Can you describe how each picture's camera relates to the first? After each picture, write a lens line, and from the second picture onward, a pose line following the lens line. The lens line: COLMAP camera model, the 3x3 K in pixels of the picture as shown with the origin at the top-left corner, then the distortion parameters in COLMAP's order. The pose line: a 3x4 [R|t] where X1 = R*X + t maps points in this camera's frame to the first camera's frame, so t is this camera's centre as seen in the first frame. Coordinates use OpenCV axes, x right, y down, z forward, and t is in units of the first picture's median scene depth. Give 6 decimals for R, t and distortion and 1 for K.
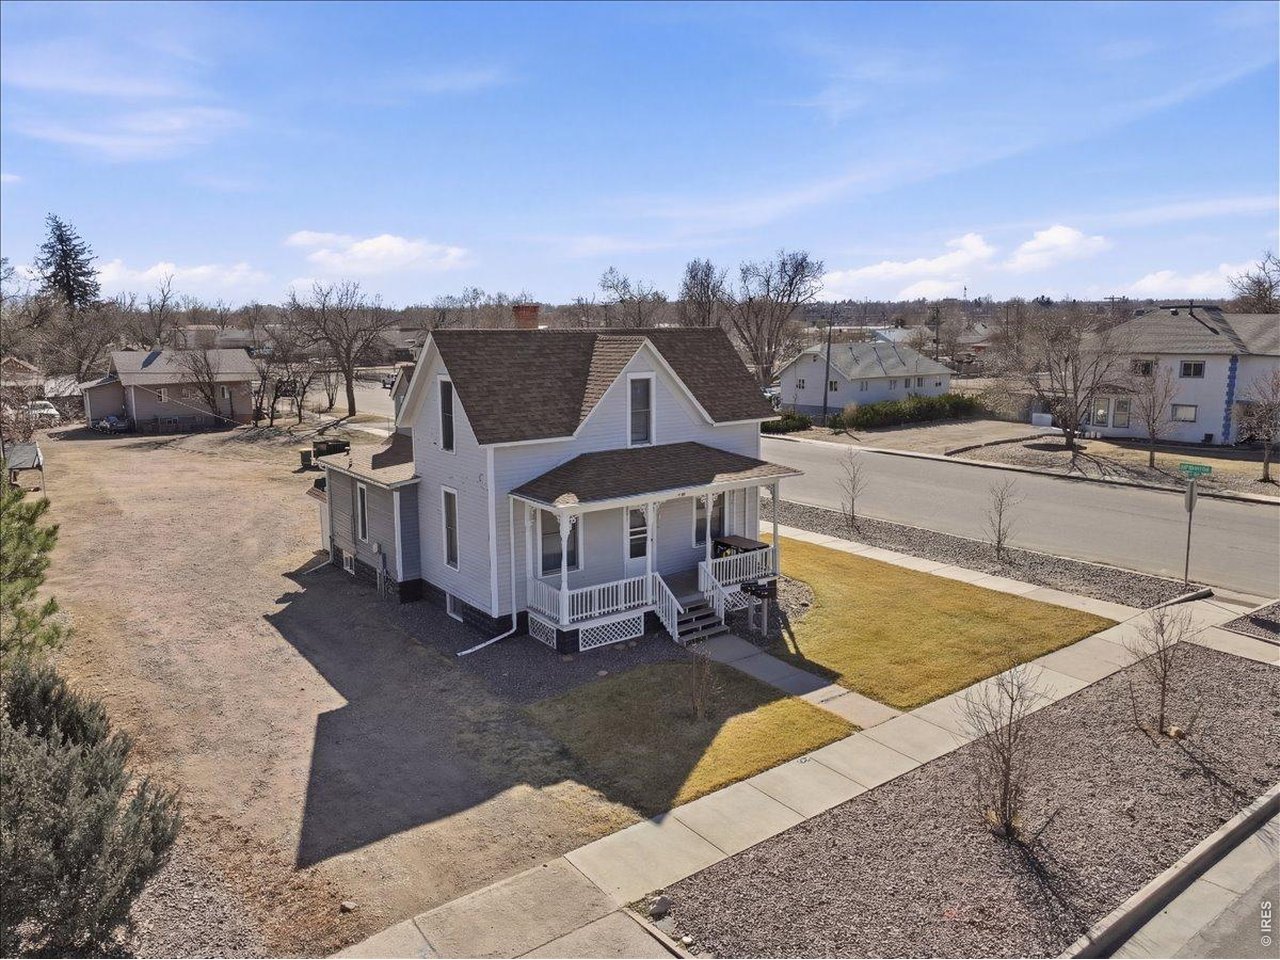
lens RADIAL K [[902.7, 0, 643.7], [0, 902.7, 481.6], [0, 0, 1]] dist [-0.006201, -0.000024]
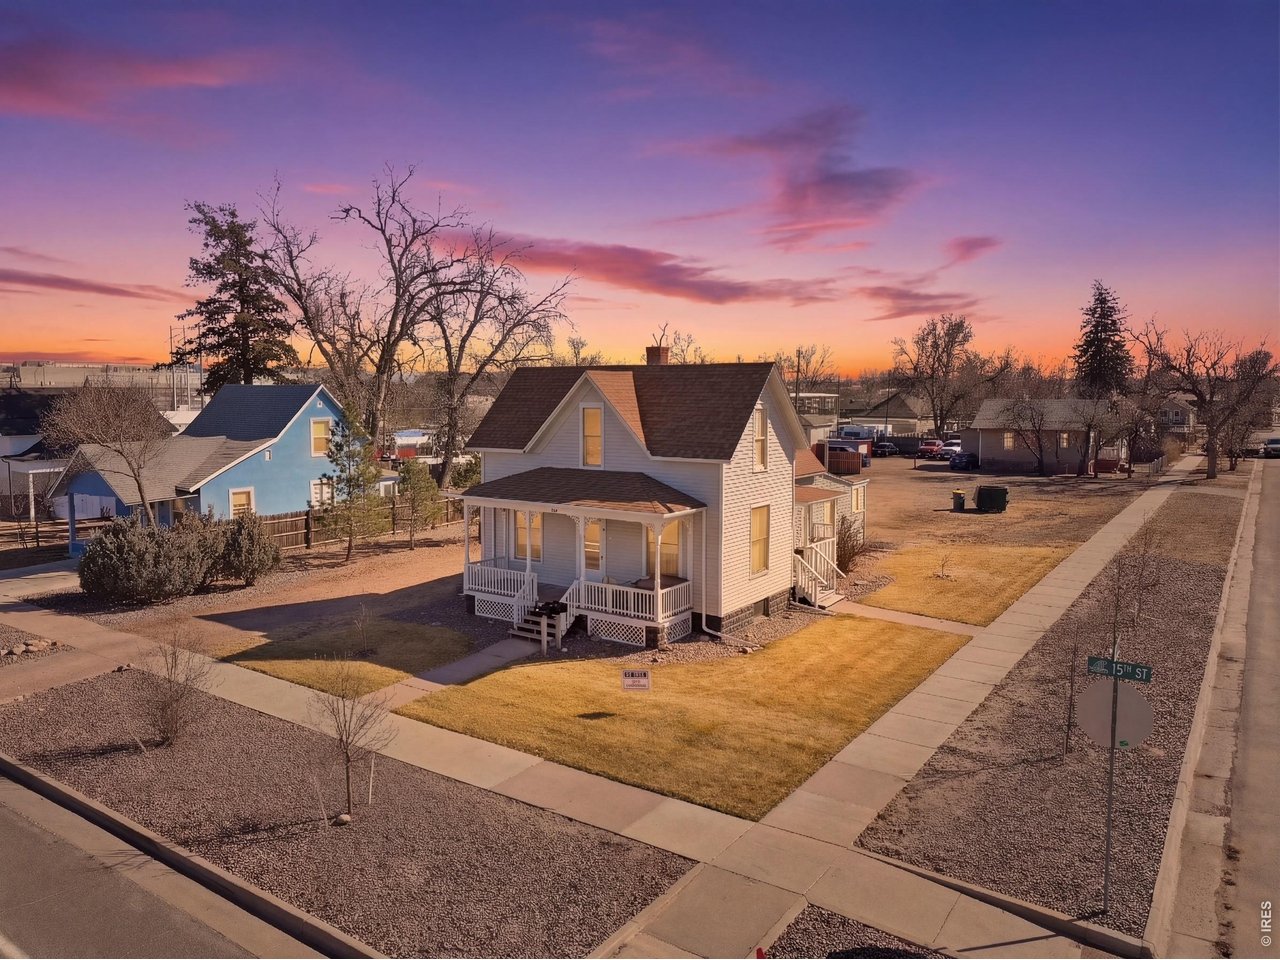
lens RADIAL K [[902.7, 0, 644.7], [0, 902.7, 476.4], [0, 0, 1]] dist [-0.006201, -0.000024]
pose [[0.321400, 0.096962, -0.941966, 1.149851], [-0.163038, 0.985555, 0.045820, -0.098770], [0.932802, 0.138850, 0.332567, 0.747383]]
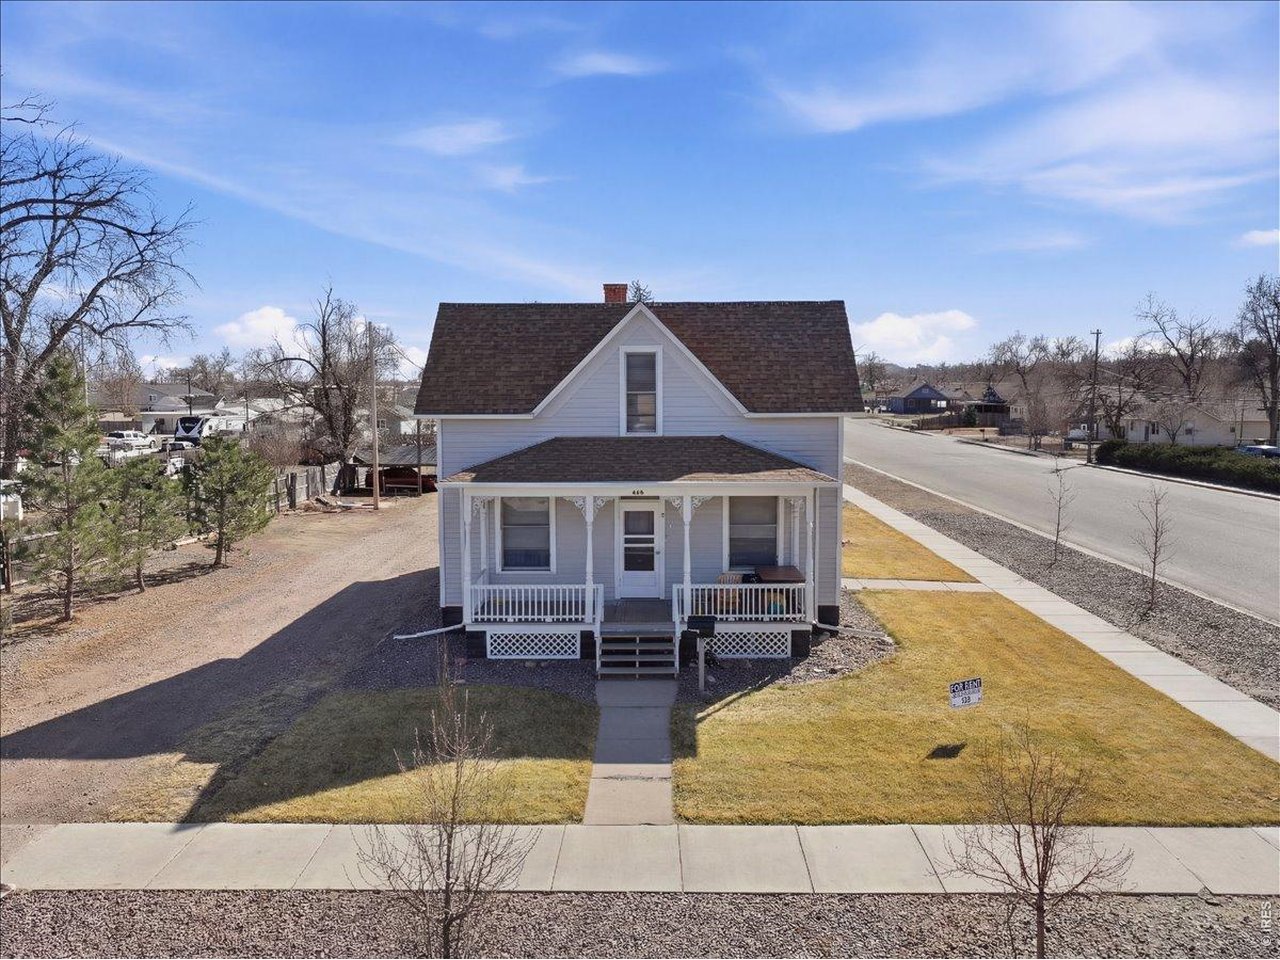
lens RADIAL K [[902.7, 0, 643.1], [0, 902.7, 479.8], [0, 0, 1]] dist [-0.006201, -0.000024]
pose [[0.787094, 0.065032, -0.613396, 0.547195], [-0.103530, 0.994248, -0.027437, 0.025610], [0.608083, 0.085100, 0.789299, 0.381867]]
